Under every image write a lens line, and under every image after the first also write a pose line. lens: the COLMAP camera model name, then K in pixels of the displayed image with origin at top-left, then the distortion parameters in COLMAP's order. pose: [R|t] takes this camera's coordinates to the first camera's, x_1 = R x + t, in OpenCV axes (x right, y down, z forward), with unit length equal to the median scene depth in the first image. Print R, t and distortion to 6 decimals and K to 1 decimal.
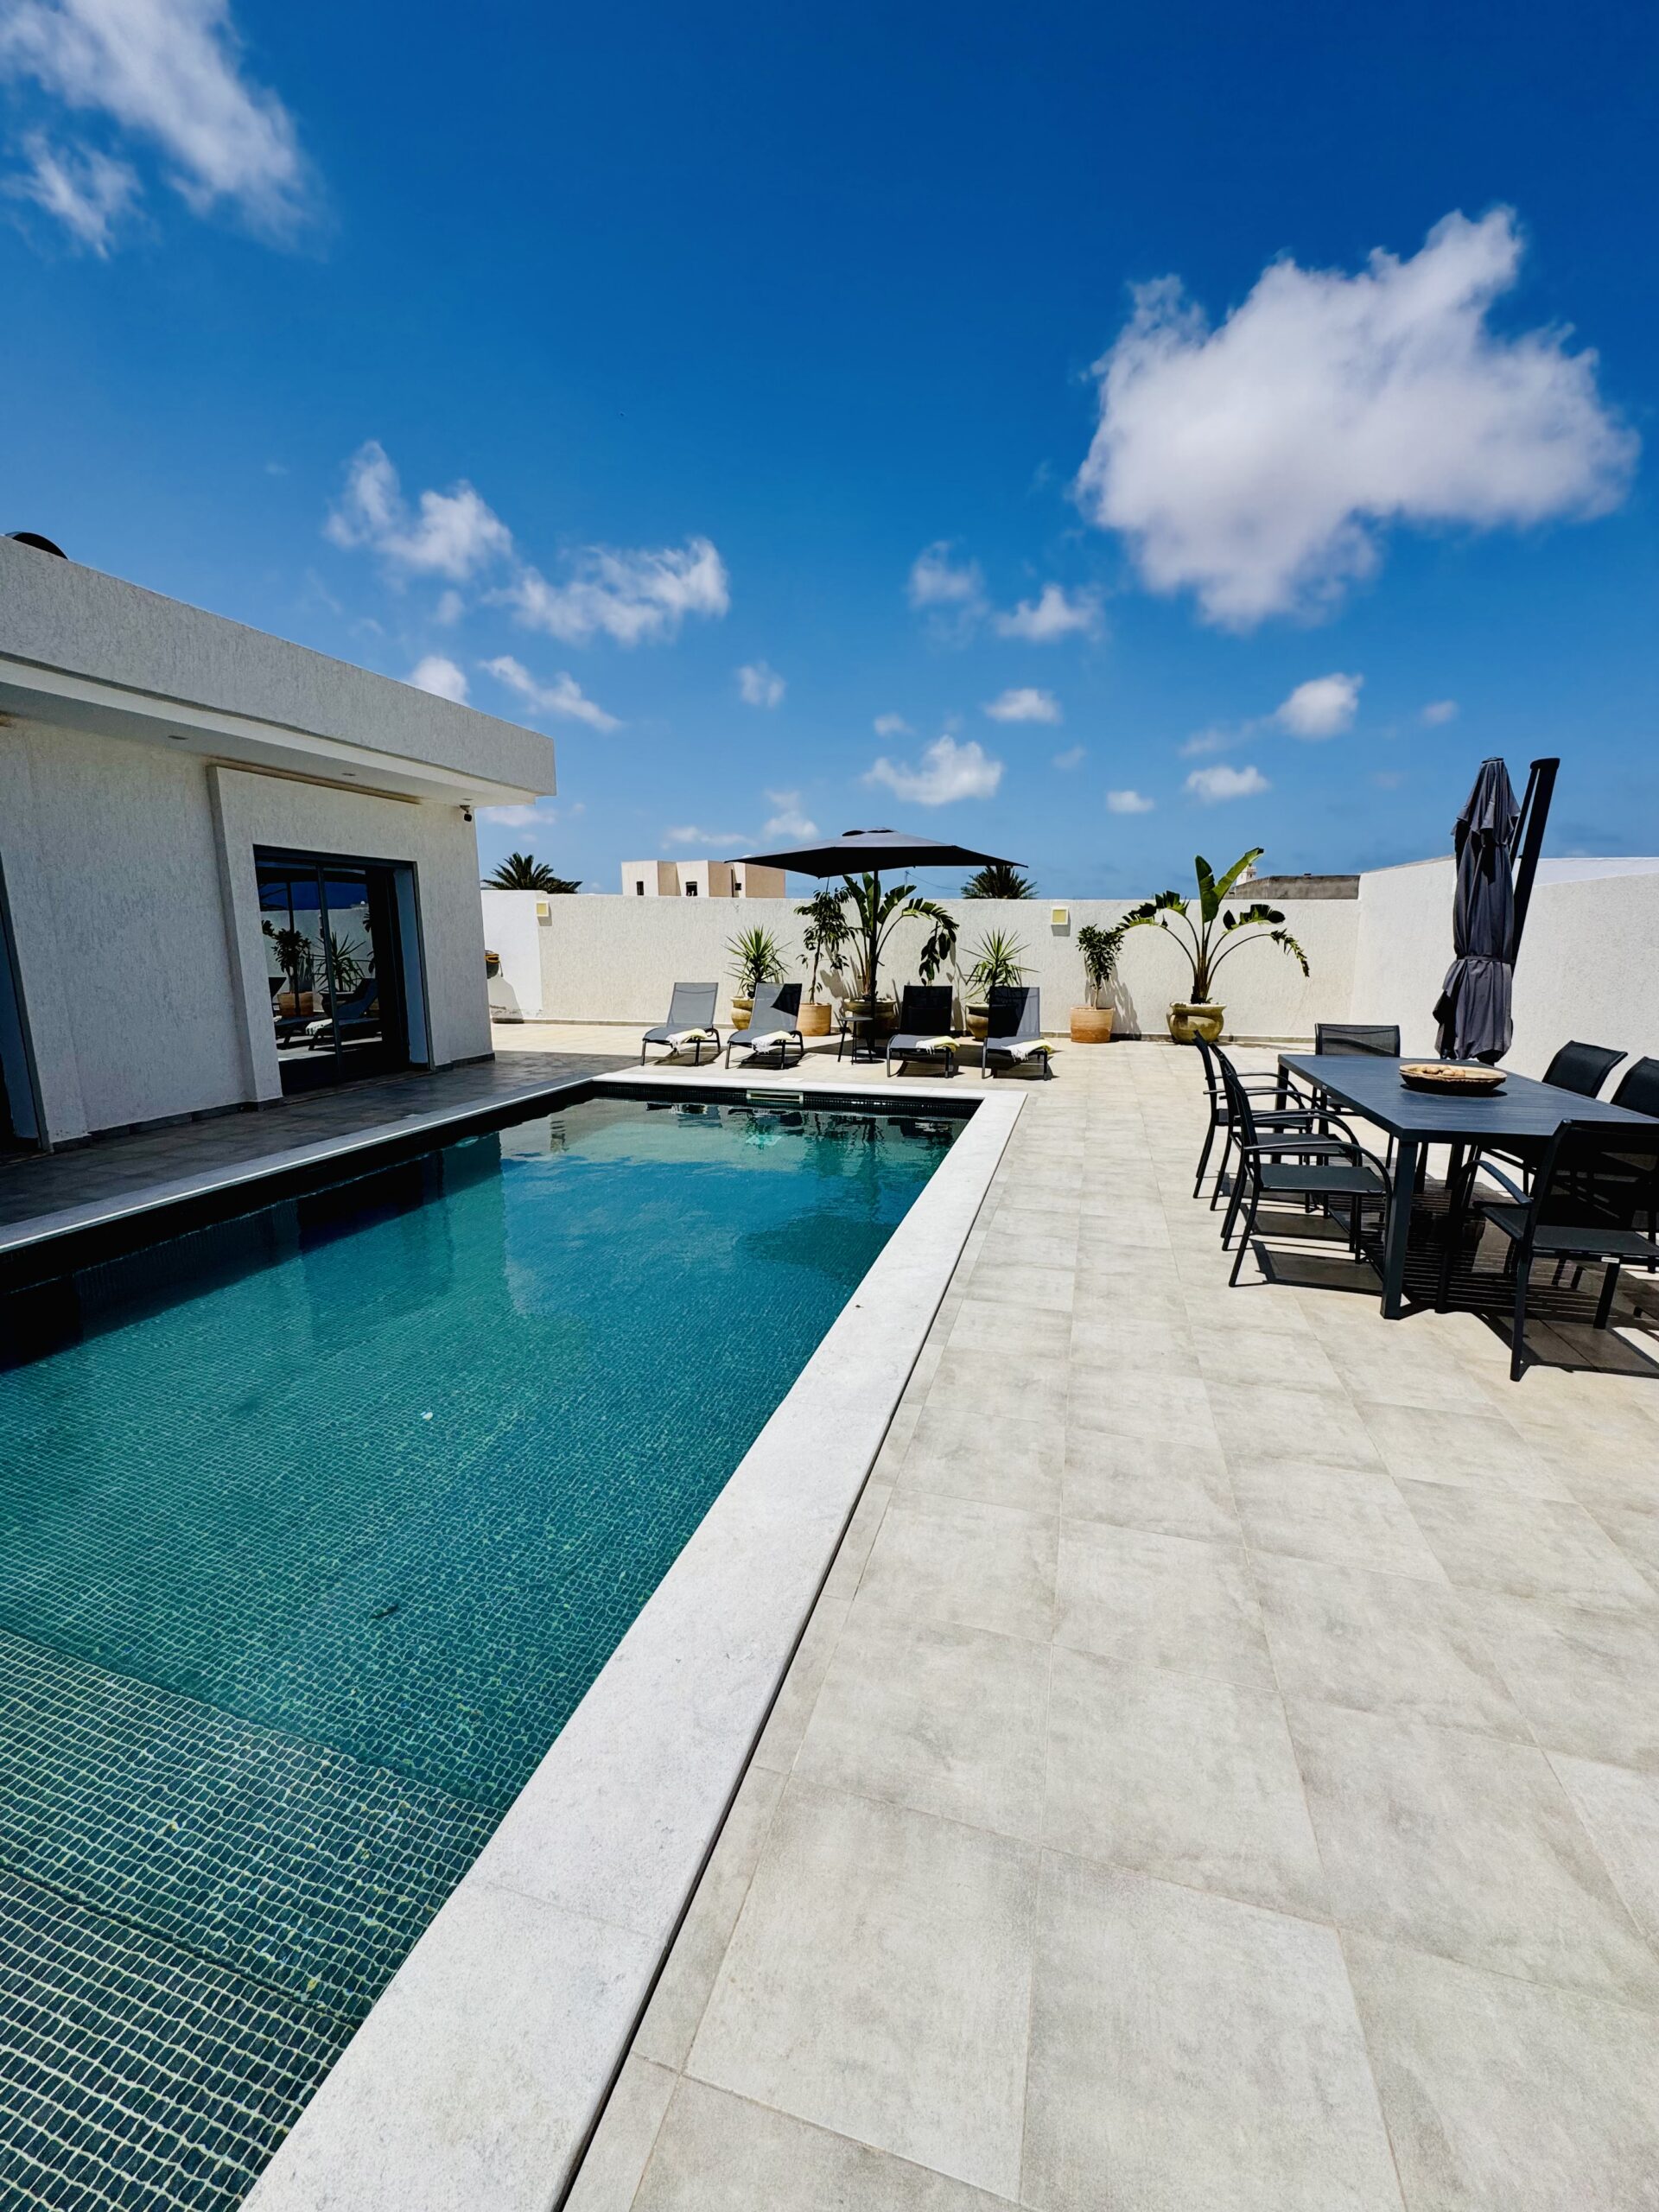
lens RADIAL K [[884.3, 0, 827.4], [0, 884.3, 1099.5], [0, 0, 1]] dist [-0.002238, 0.000777]
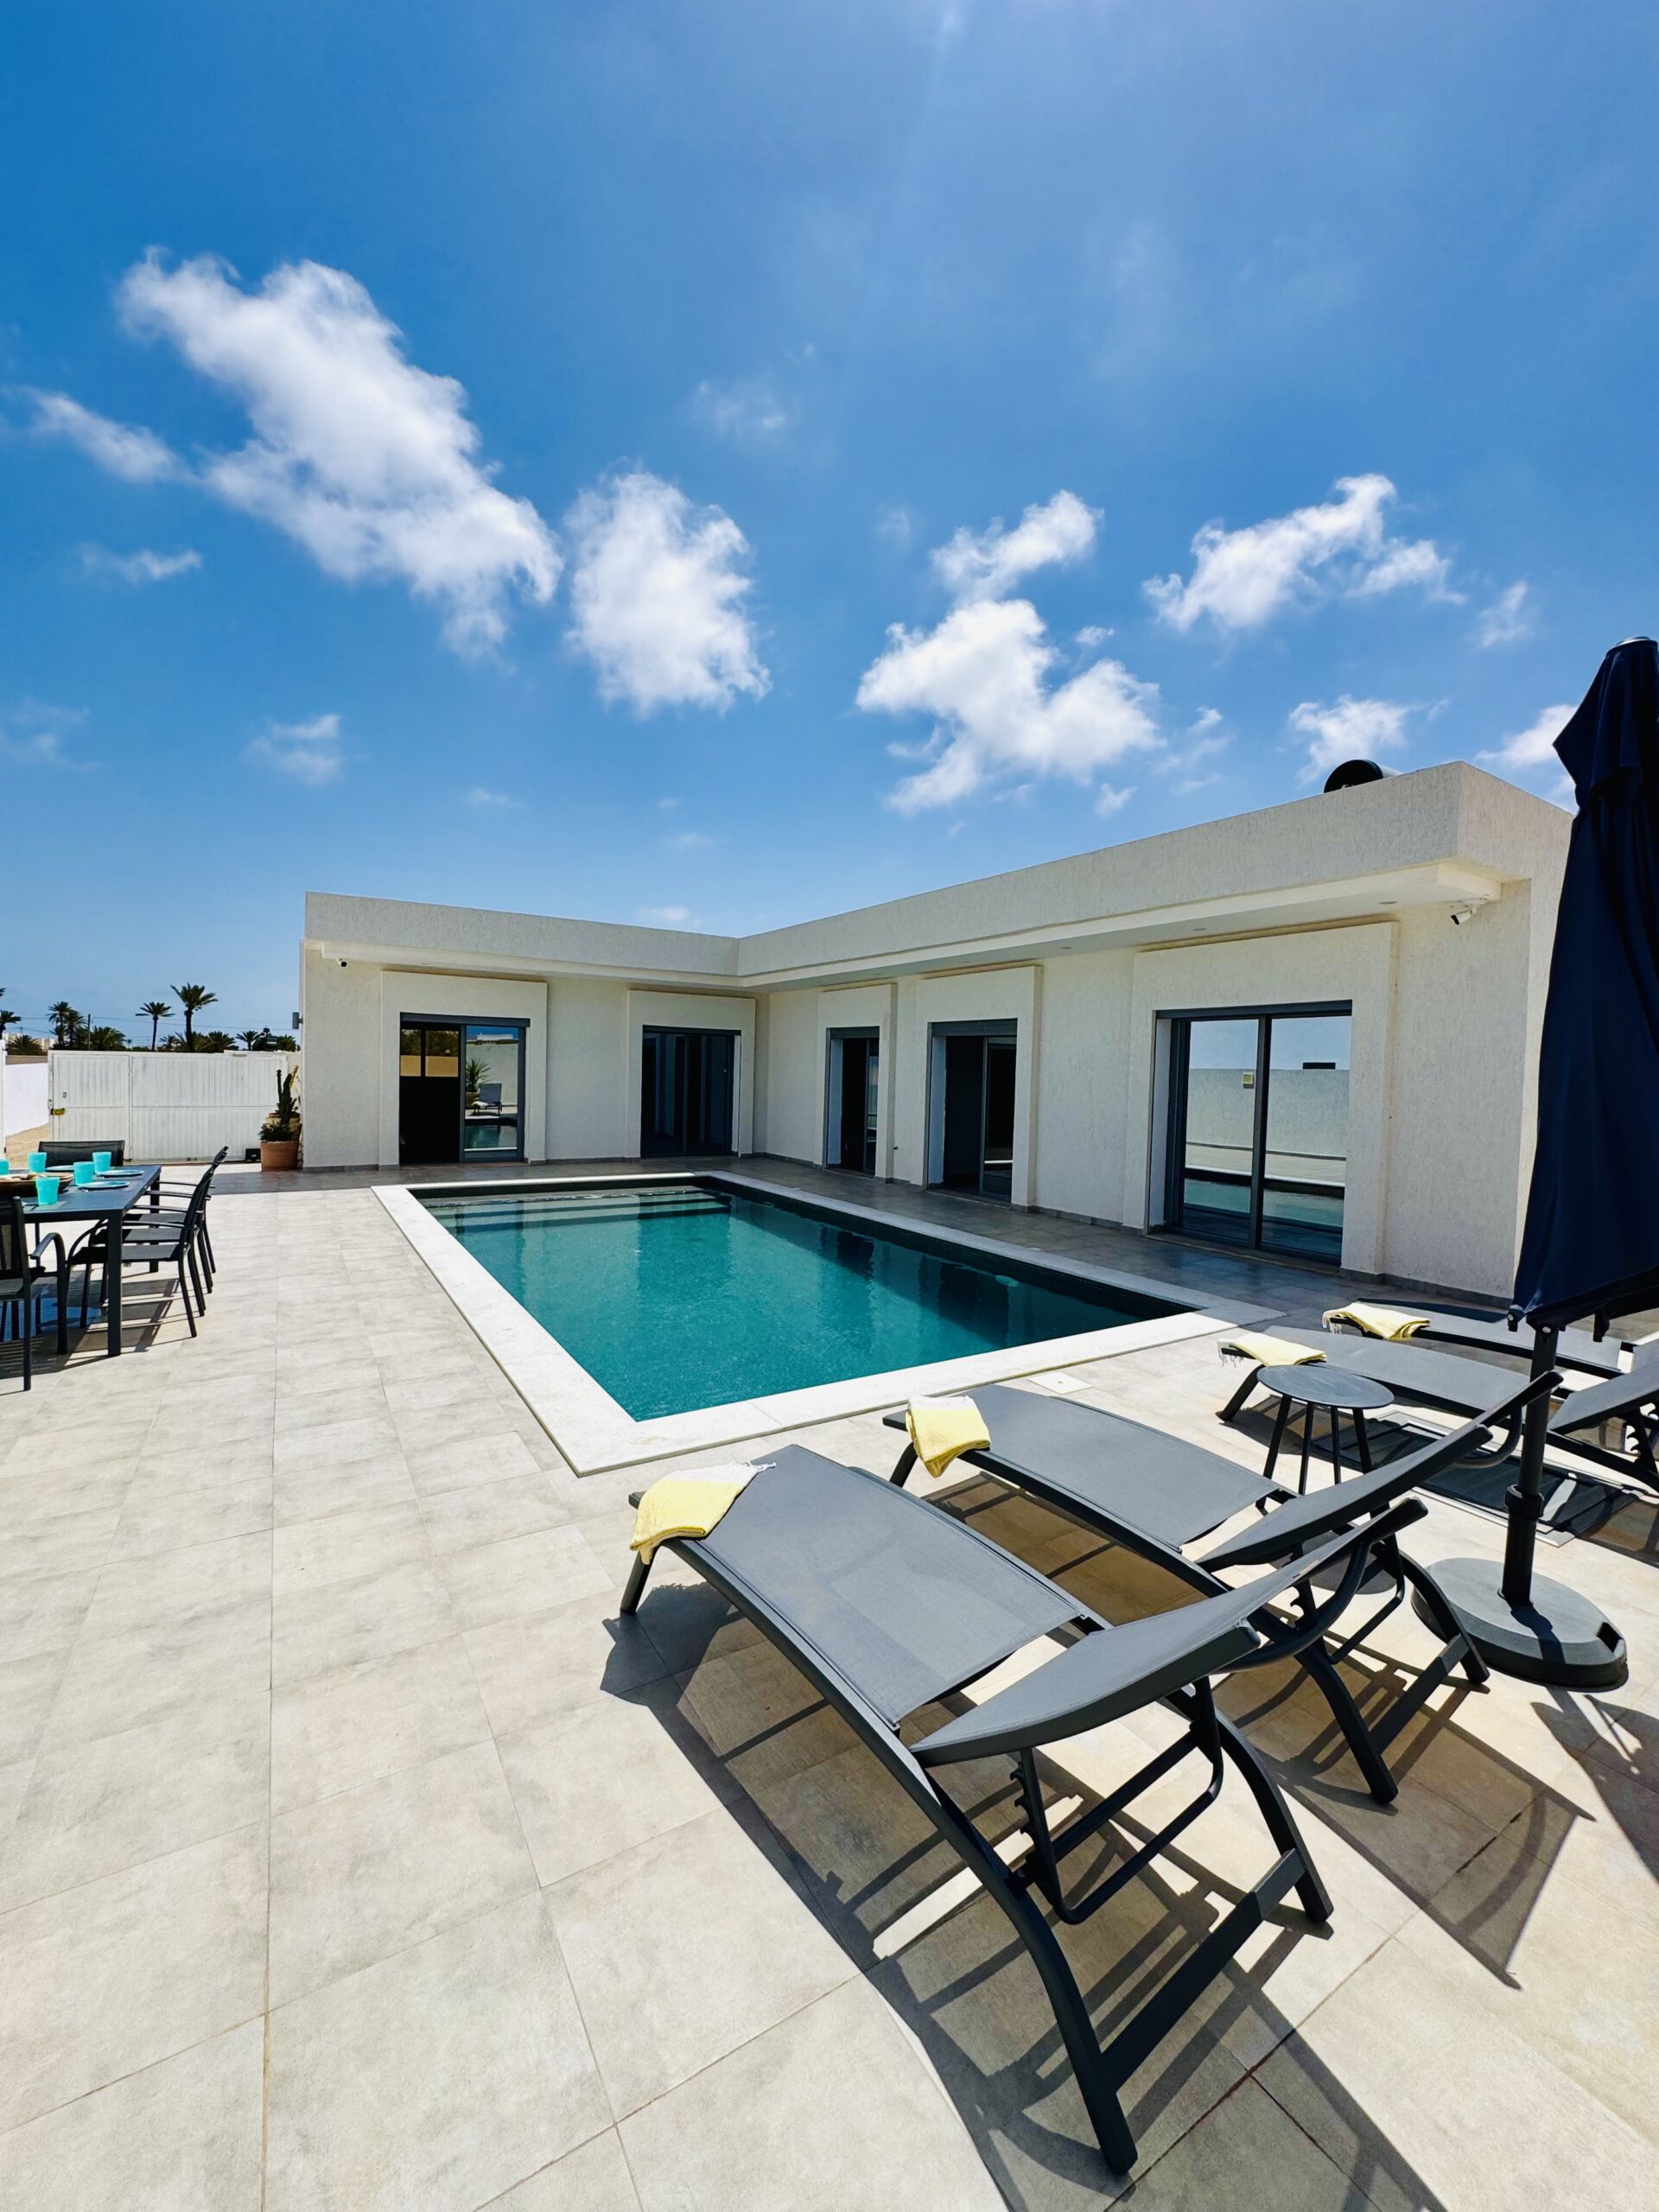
lens RADIAL K [[884.3, 0, 823.4], [0, 884.3, 1107.0], [0, 0, 1]] dist [-0.002238, 0.000777]
pose [[-0.667750, 0.016117, -0.744211, 0.356068], [-0.159419, 0.973473, 0.164123, -0.200931], [0.727114, 0.228235, -0.647467, 1.033834]]
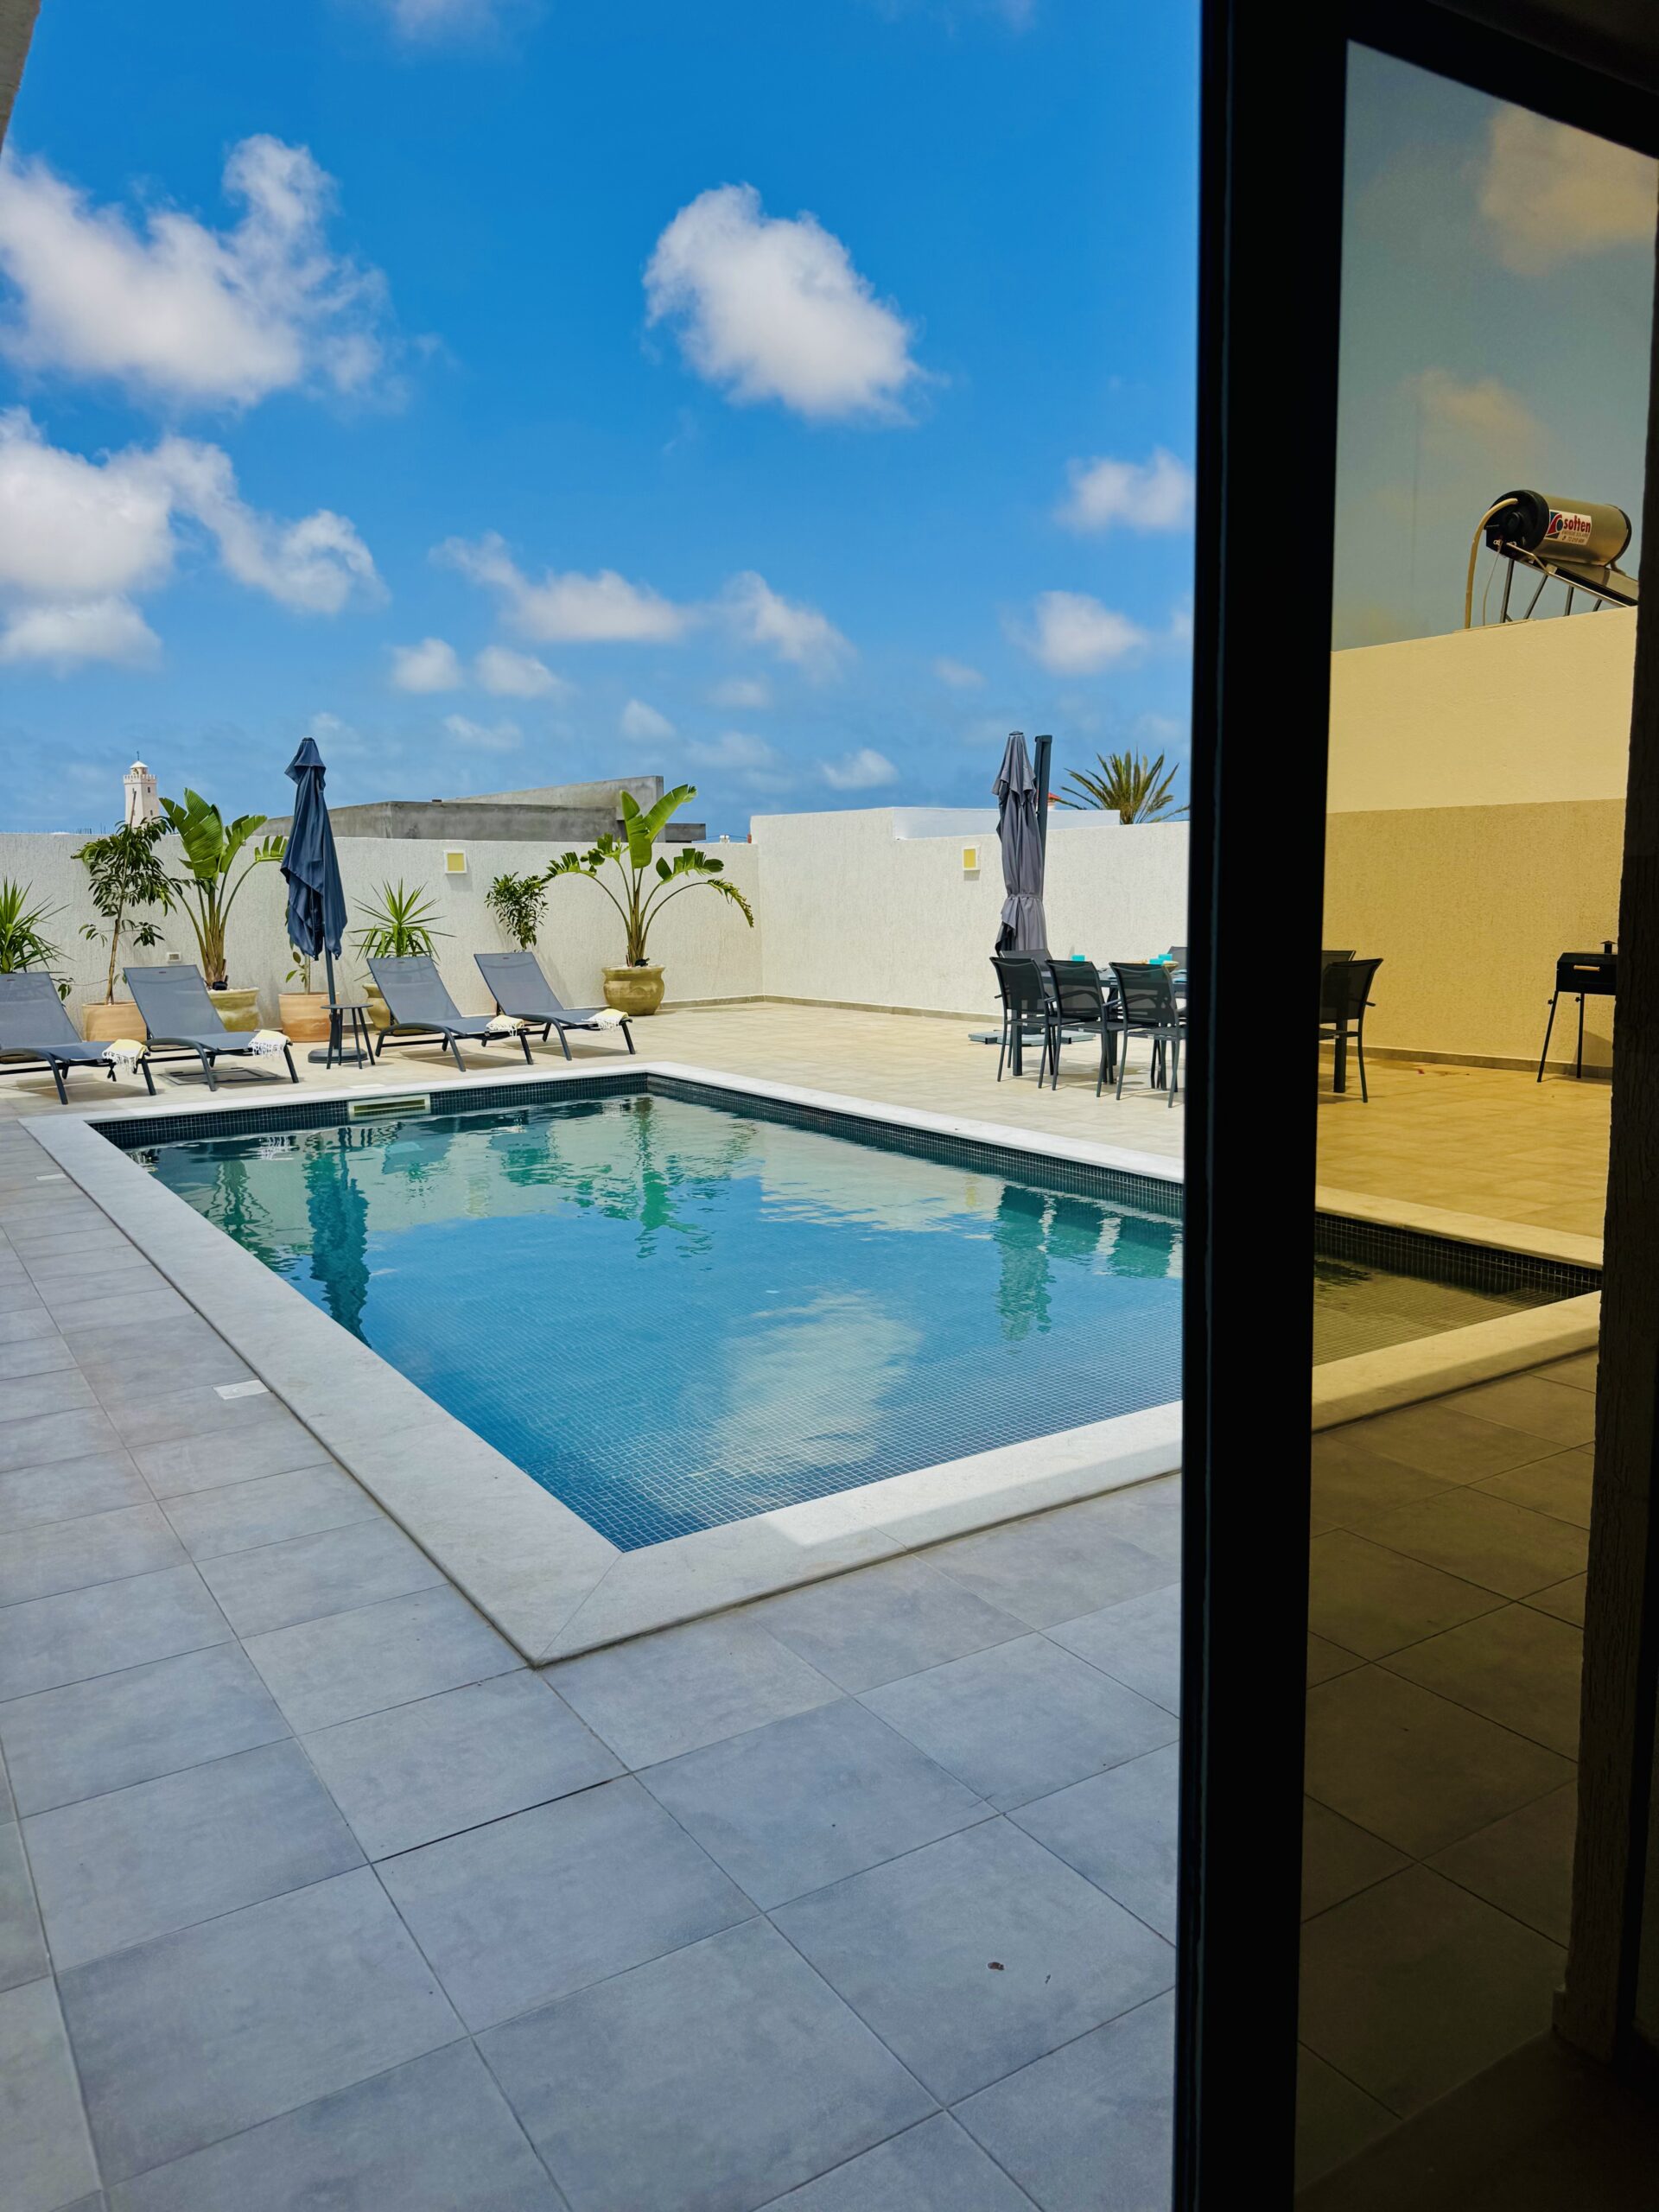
lens RADIAL K [[1574.5, 0, 839.7], [0, 1574.5, 1108.1], [0, 0, 1]] dist [0.050098, -0.031080]
pose [[0.647264, -0.119153, 0.752896, -0.673833], [0.155343, 0.987599, 0.022749, 0.022409], [-0.746269, 0.102232, 0.657747, -0.123232]]
